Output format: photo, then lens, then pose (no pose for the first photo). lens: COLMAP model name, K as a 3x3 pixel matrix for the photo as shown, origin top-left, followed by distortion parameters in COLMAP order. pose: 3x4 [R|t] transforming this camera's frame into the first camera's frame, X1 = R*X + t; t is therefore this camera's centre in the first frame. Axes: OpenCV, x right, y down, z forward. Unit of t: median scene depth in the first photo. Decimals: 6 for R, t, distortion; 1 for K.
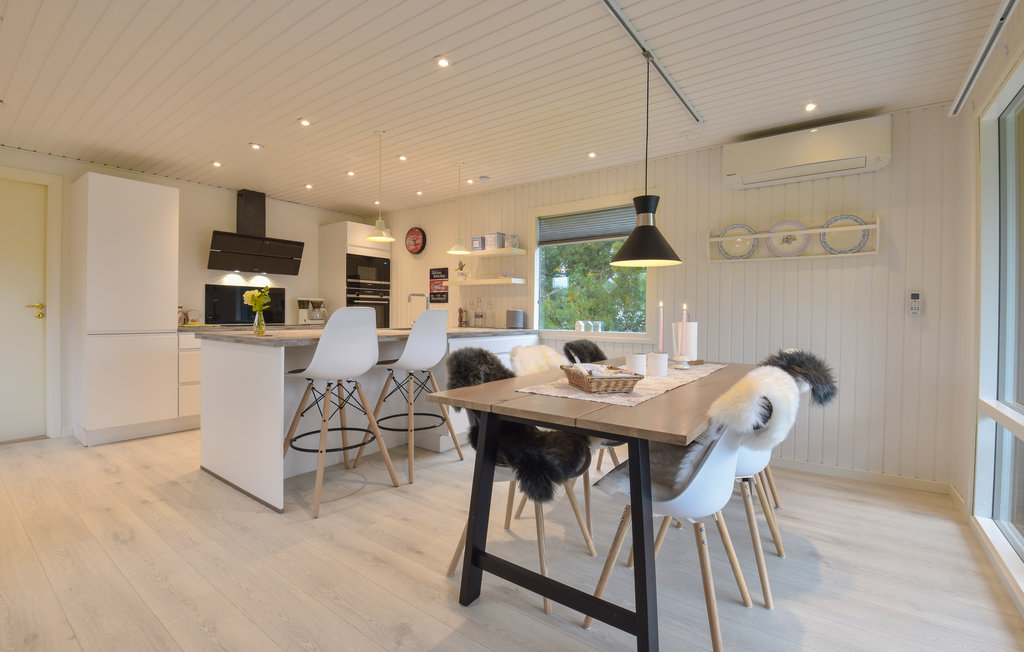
lens RADIAL K [[451.0, 0, 518.3], [0, 451.0, 321.8], [0, 0, 1]] dist [-0.016708, -0.005311]
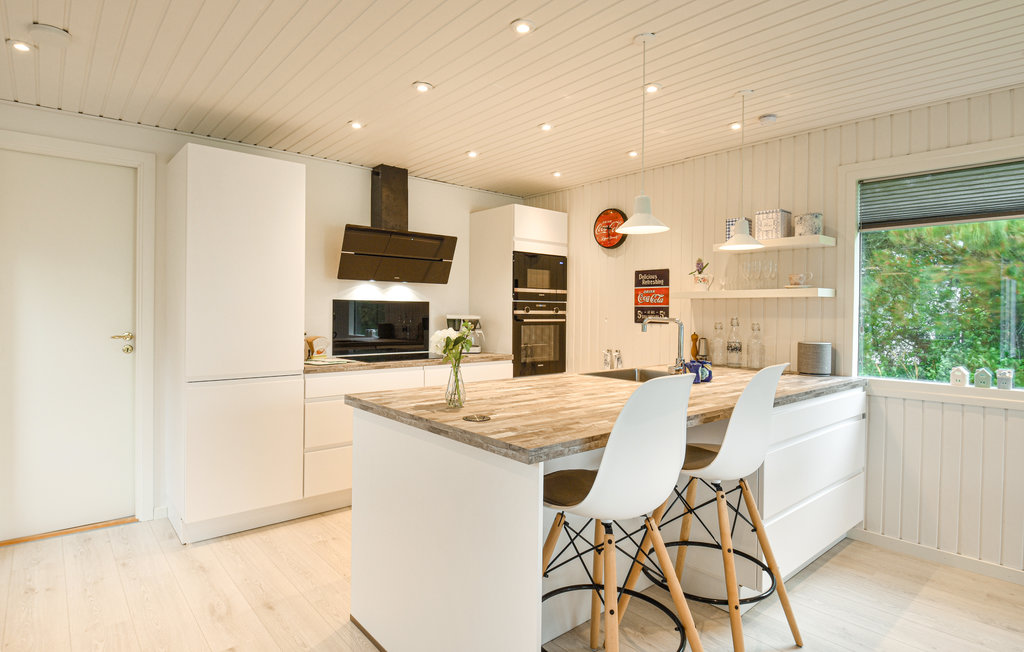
lens RADIAL K [[542.7, 0, 511.3], [0, 542.7, 321.3], [0, 0, 1]] dist [0.022292, -0.003644]
pose [[0.972829, 0.003286, -0.231501, -0.221575], [-0.003471, 0.999994, -0.000392, -0.050829], [0.231498, 0.001185, 0.972835, 0.220414]]
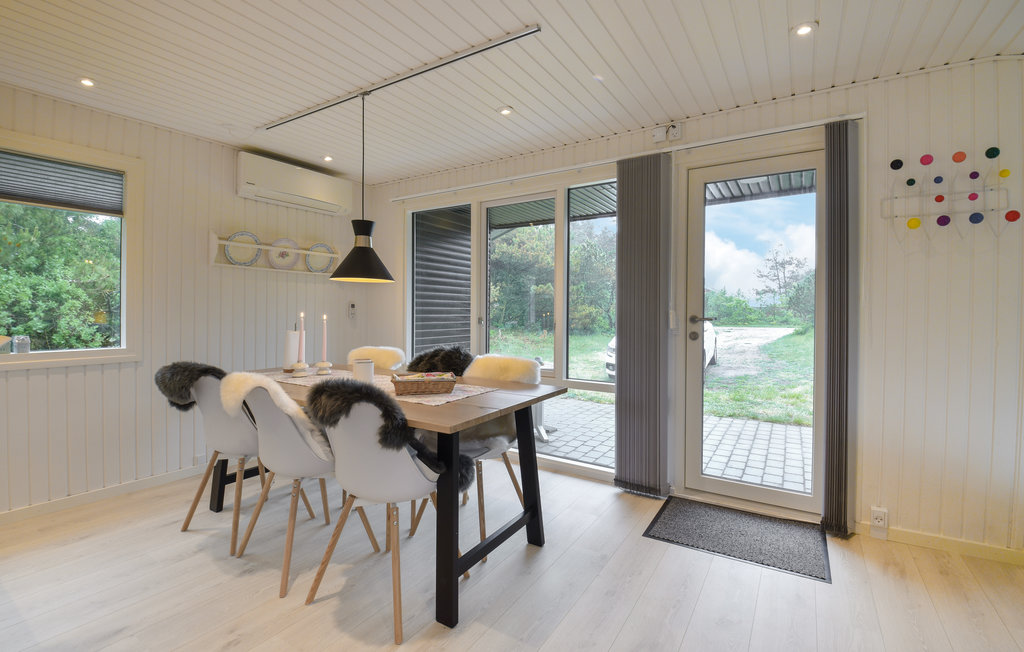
lens RADIAL K [[451.0, 0, 507.6], [0, 451.0, 317.0], [0, 0, 1]] dist [-0.016708, -0.005311]
pose [[-0.051871, -0.020197, 0.998450, -0.408946], [0.009179, 0.999744, 0.020700, -0.029509], [-0.998612, 0.010239, -0.051673, 0.339958]]
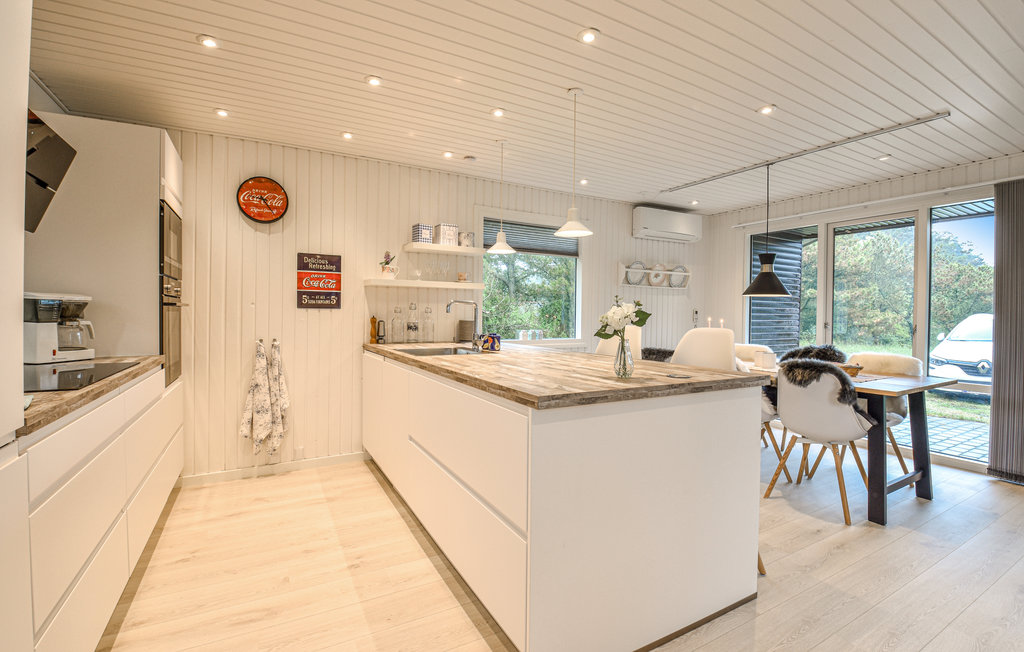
lens RADIAL K [[451.0, 0, 508.0], [0, 451.0, 321.8], [0, 0, 1]] dist [-0.016708, -0.005311]
pose [[0.423984, -0.018230, 0.905486, -0.745705], [0.008868, 0.999833, 0.015977, -0.035533], [-0.905626, 0.001256, 0.424075, 0.562496]]
